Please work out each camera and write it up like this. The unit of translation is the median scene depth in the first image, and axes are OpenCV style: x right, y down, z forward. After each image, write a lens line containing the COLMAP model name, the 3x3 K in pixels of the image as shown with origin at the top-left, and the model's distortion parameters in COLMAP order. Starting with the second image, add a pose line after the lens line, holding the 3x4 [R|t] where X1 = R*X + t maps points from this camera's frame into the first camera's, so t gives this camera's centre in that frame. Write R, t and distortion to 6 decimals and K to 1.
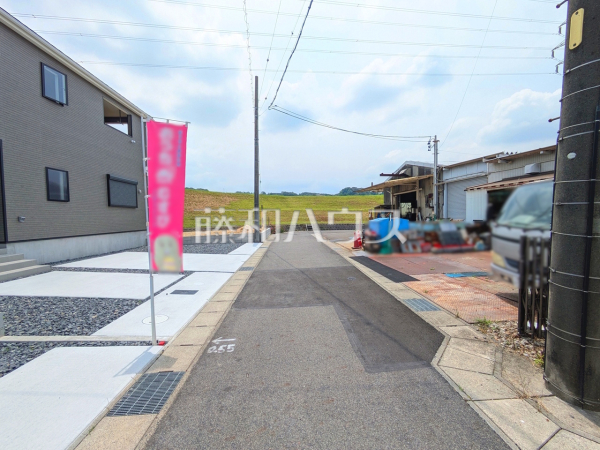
lens RADIAL K [[237.3, 0, 301.2], [0, 237.3, 227.6], [0, 0, 1]] dist [-0.001115, 0.001520]
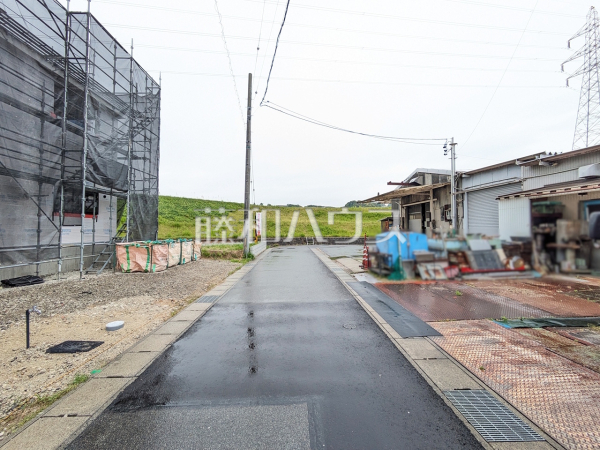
lens RADIAL K [[237.3, 0, 300.2], [0, 237.3, 226.1], [0, 0, 1]] dist [-0.001115, 0.001520]
pose [[0.999517, 0.017021, -0.026006, 0.038496], [-0.018521, 0.998113, -0.058553, -0.005326], [0.024960, 0.059006, 0.997946, 0.141547]]
